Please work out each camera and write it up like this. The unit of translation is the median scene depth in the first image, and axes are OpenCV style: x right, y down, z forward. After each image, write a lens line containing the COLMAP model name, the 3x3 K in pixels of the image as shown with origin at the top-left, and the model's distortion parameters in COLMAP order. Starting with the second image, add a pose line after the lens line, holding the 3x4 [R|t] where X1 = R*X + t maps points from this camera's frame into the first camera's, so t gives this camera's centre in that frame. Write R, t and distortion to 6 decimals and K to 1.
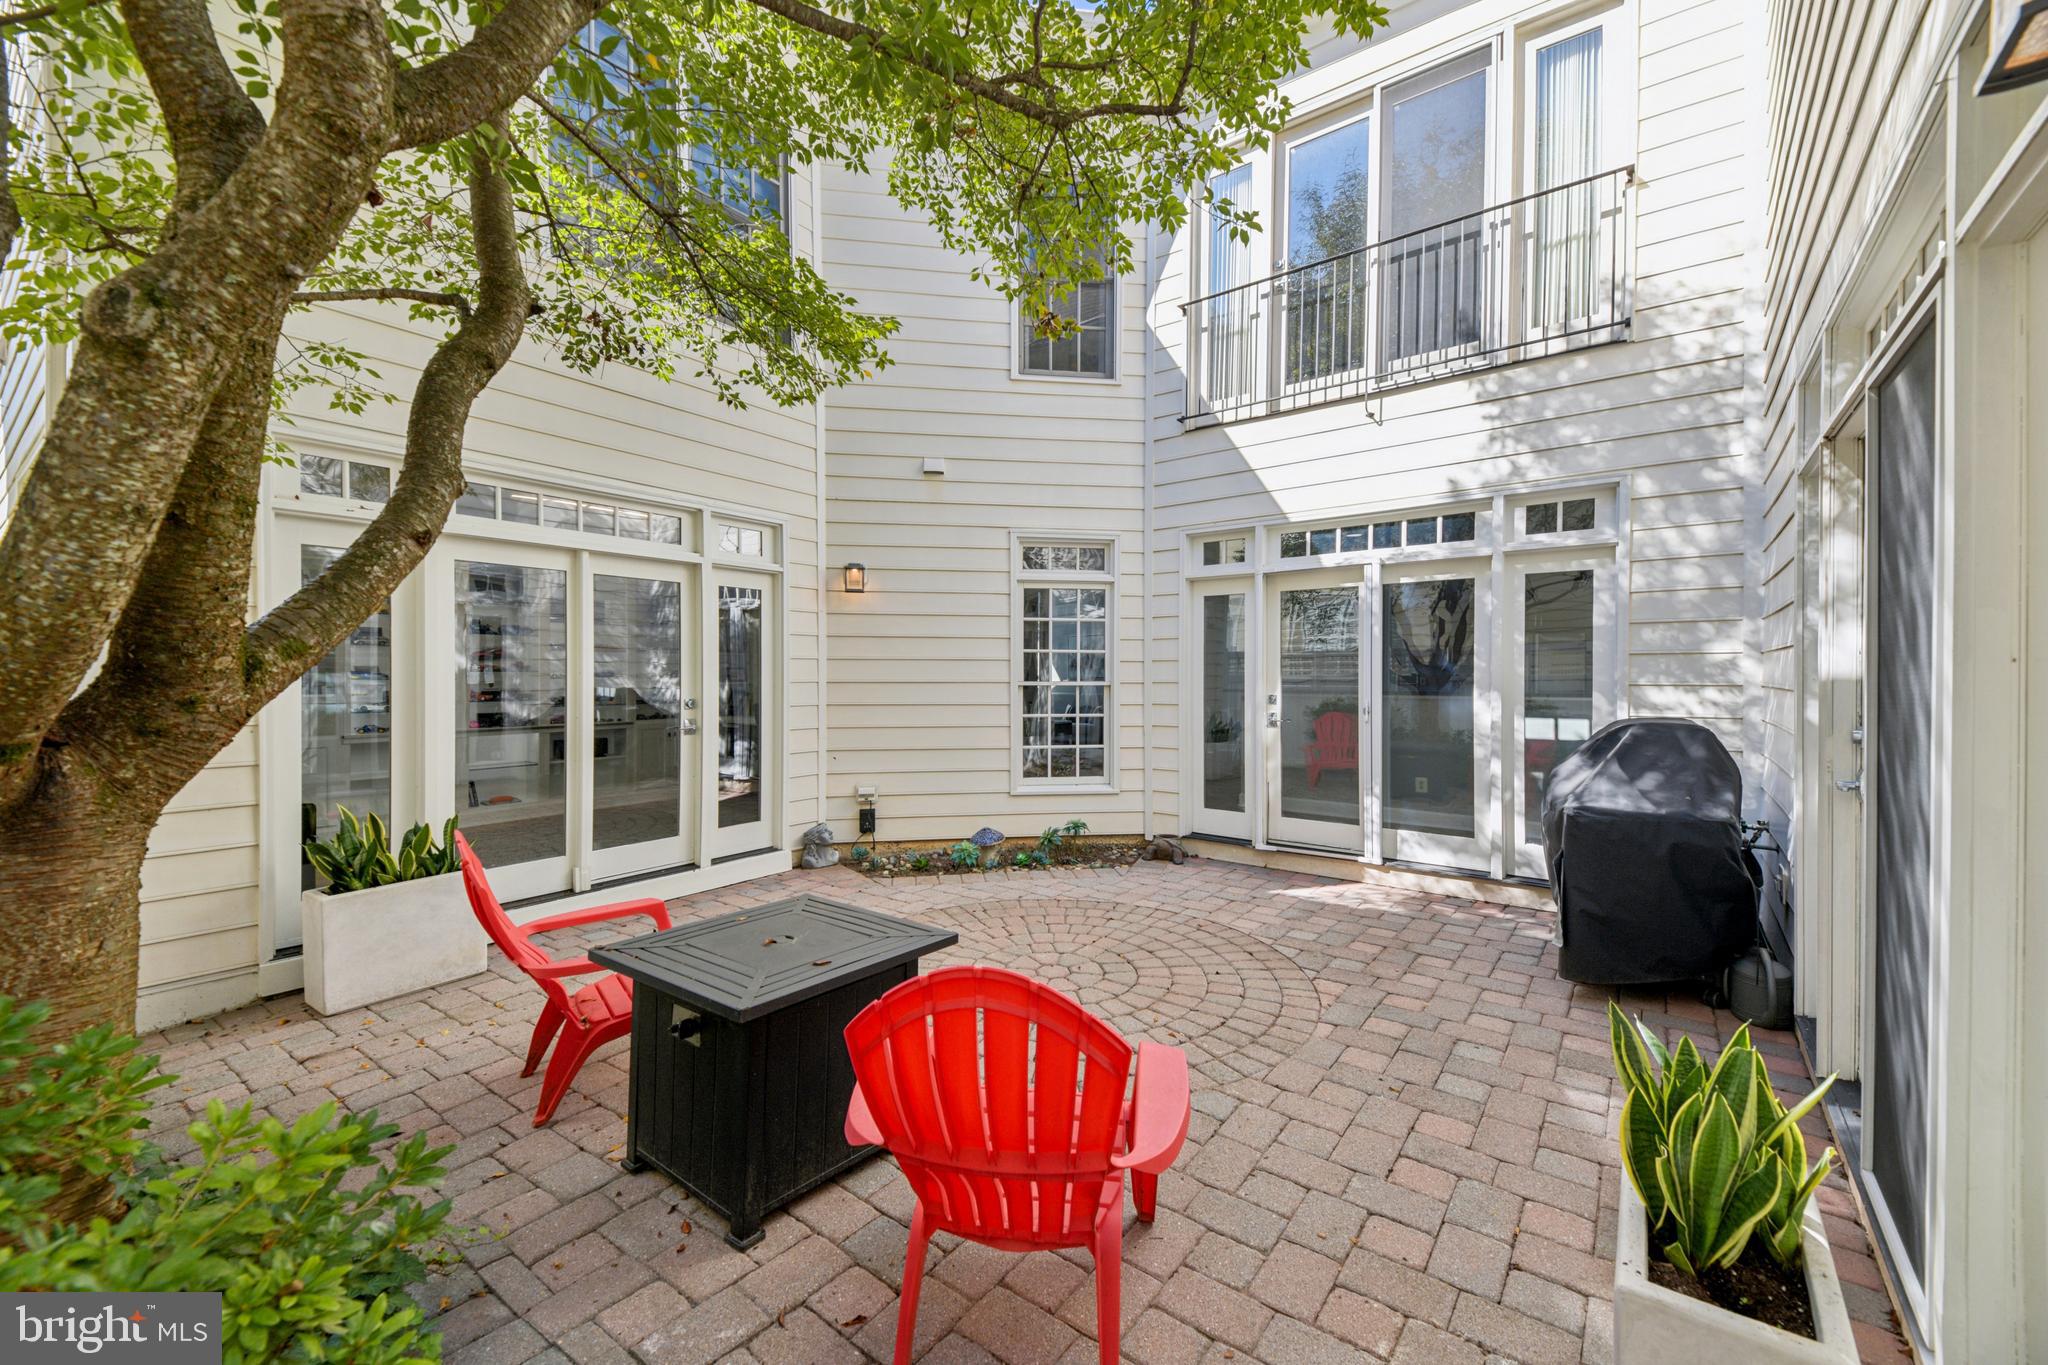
lens RADIAL K [[821.7, 0, 1024.9], [0, 821.7, 687.4], [0, 0, 1]] dist [0.031721, -0.000154]
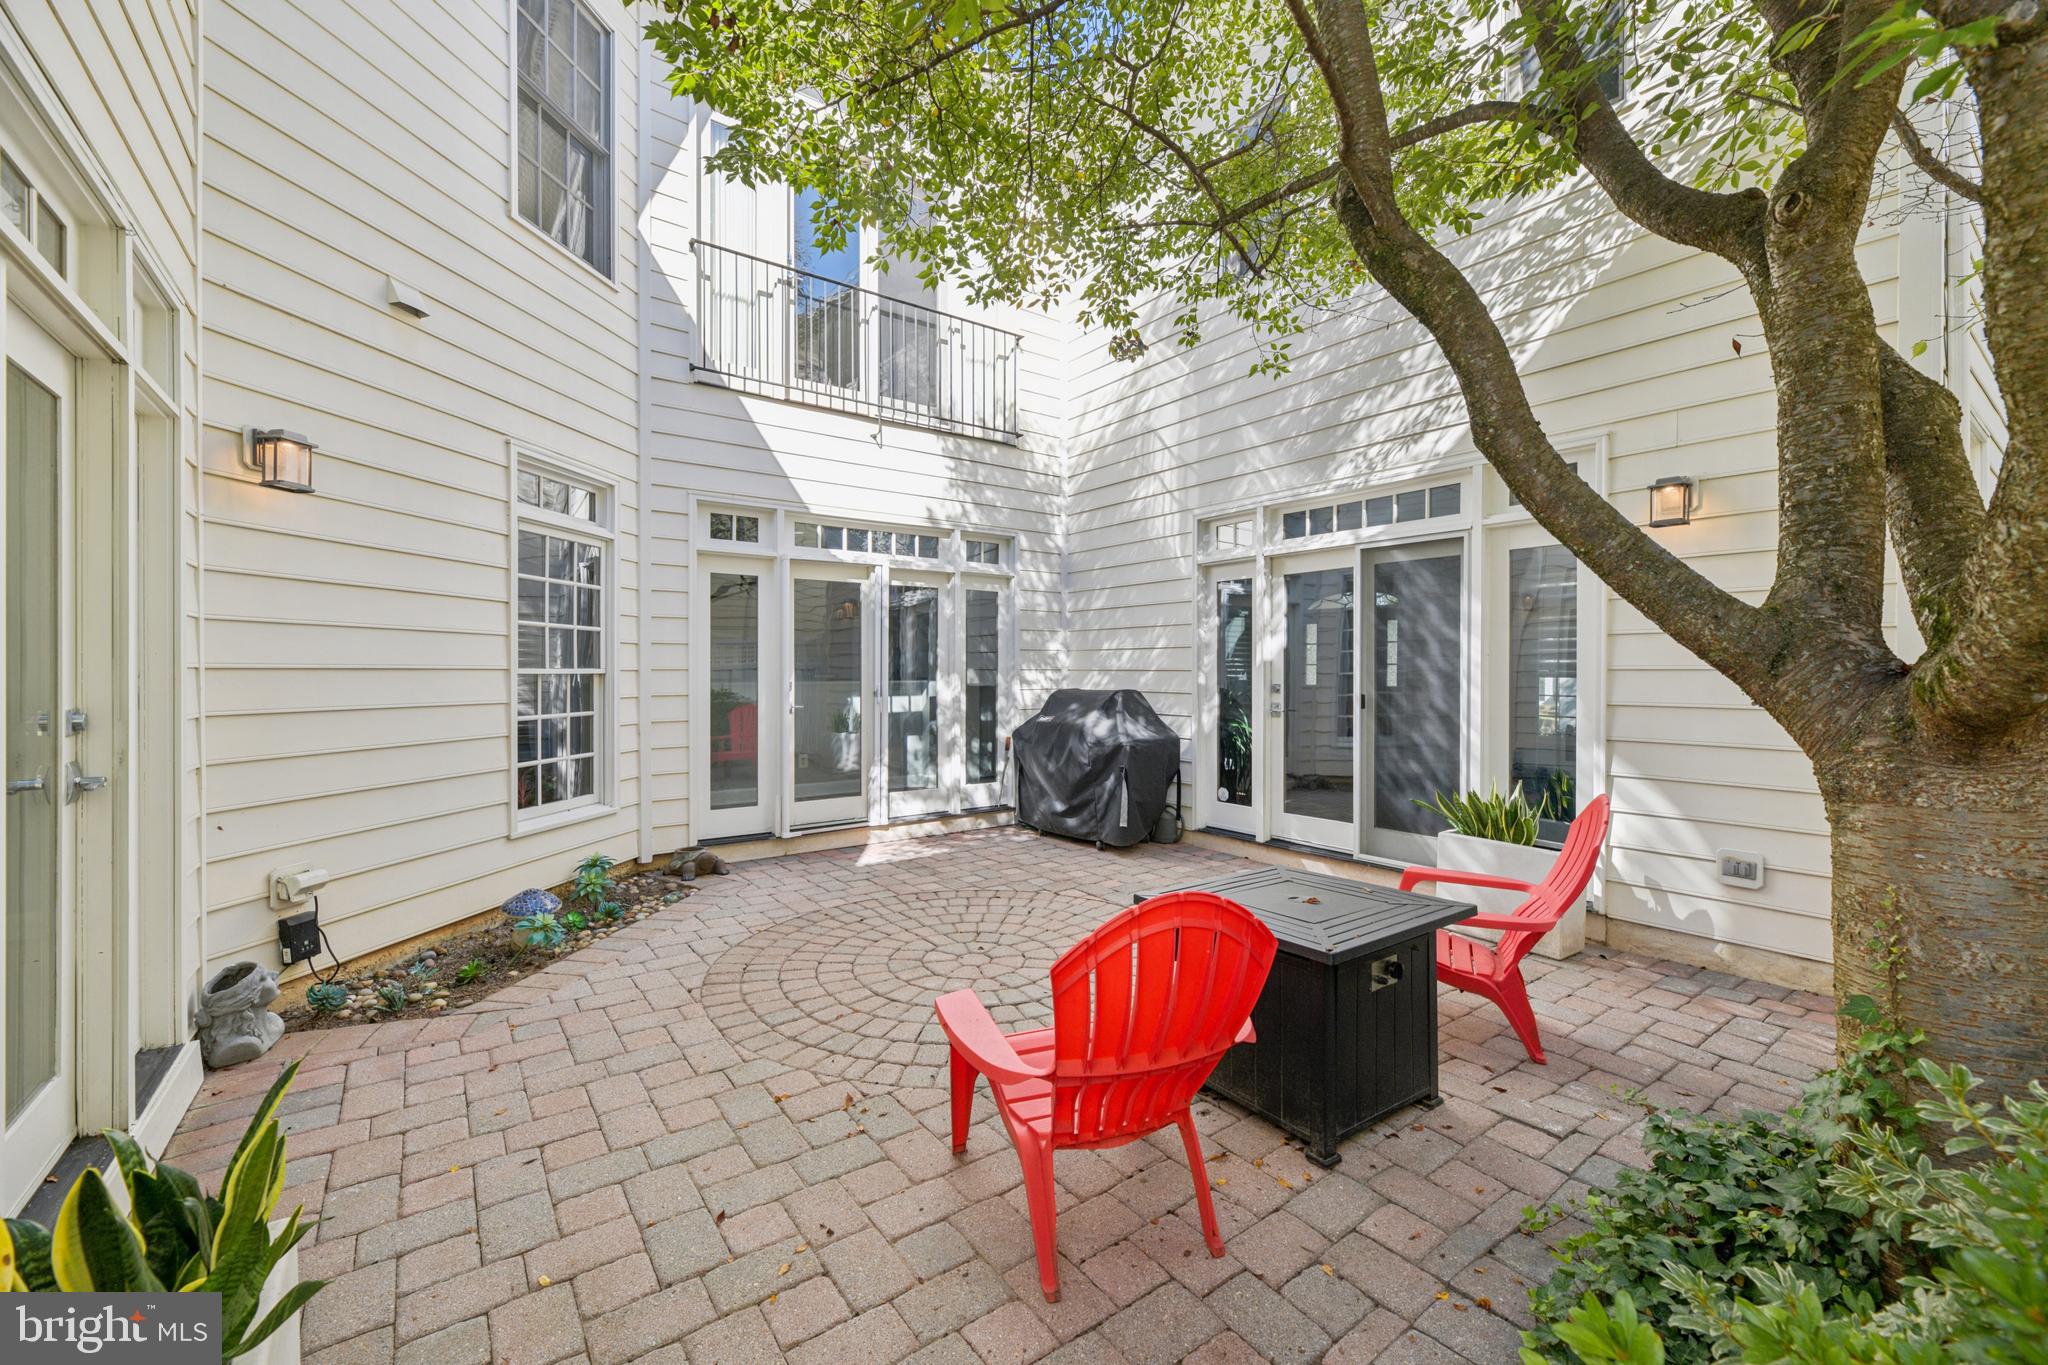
lens RADIAL K [[832.4, 0, 1034.3], [0, 832.4, 677.6], [0, 0, 1]] dist [-0.003898, -0.000117]
pose [[0.264937, -0.008538, 0.964228, -0.646365], [0.018146, 0.999828, 0.003867, 0.006905], [-0.964095, 0.016472, 0.265046, 0.486248]]
